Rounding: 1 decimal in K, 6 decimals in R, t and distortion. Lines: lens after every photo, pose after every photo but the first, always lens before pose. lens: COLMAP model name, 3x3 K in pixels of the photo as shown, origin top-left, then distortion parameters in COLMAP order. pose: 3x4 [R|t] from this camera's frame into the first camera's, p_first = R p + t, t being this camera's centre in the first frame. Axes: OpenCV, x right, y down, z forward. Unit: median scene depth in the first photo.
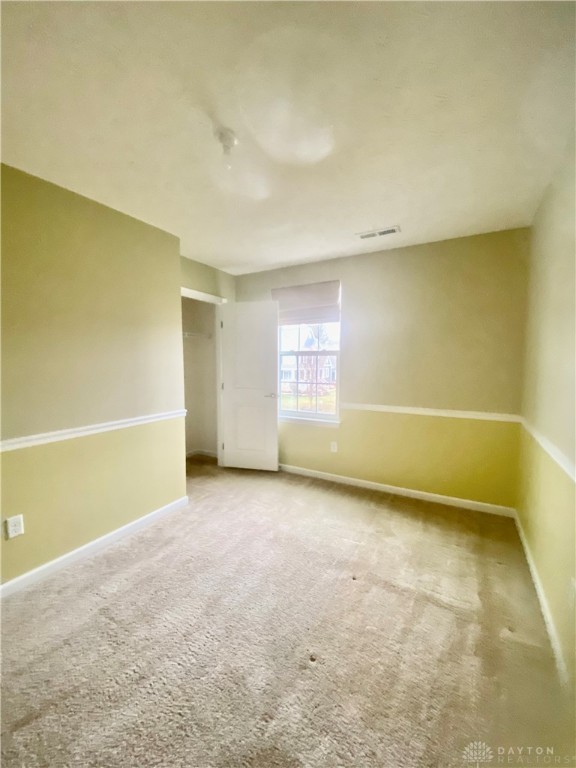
lens RADIAL K [[310.7, 0, 289.2], [0, 310.7, 384.5], [0, 0, 1]] dist [0.025037, -0.023998]
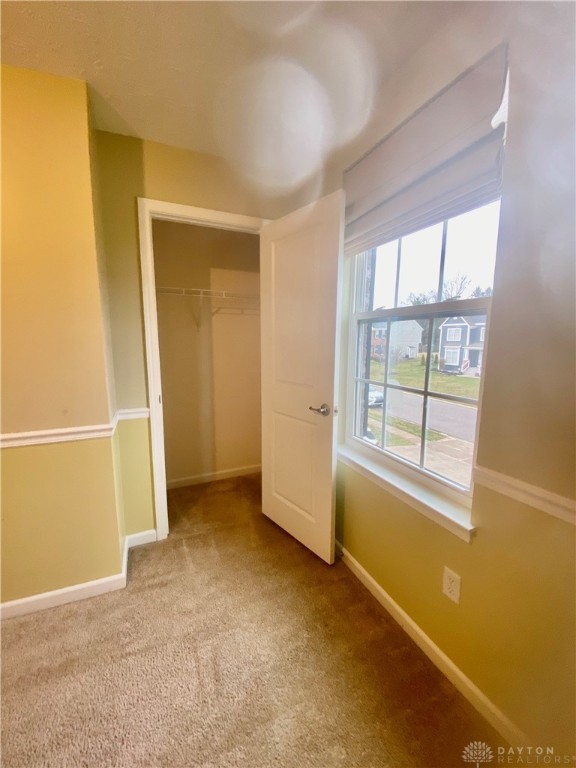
lens RADIAL K [[310.7, 0, 289.2], [0, 310.7, 384.5], [0, 0, 1]] dist [0.025037, -0.023998]
pose [[0.804745, 0.093750, -0.586171, 0.182118], [-0.051547, 0.994757, 0.088328, -0.042967], [0.591379, -0.040866, 0.805358, 0.619505]]
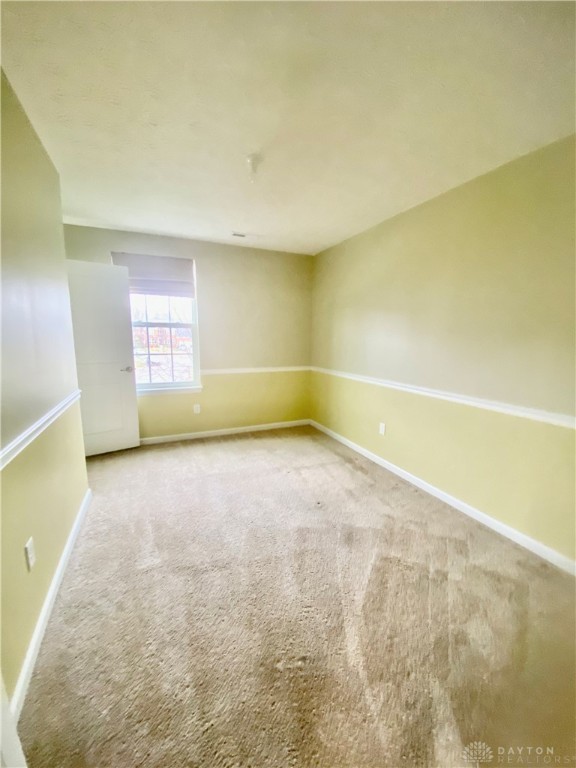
lens RADIAL K [[310.7, 0, 289.2], [0, 310.7, 384.5], [0, 0, 1]] dist [0.025037, -0.023998]
pose [[0.588512, -0.111471, 0.800767, -0.561612], [0.052995, 0.993638, 0.099372, 0.015658], [-0.806750, -0.016045, 0.590675, 0.048258]]
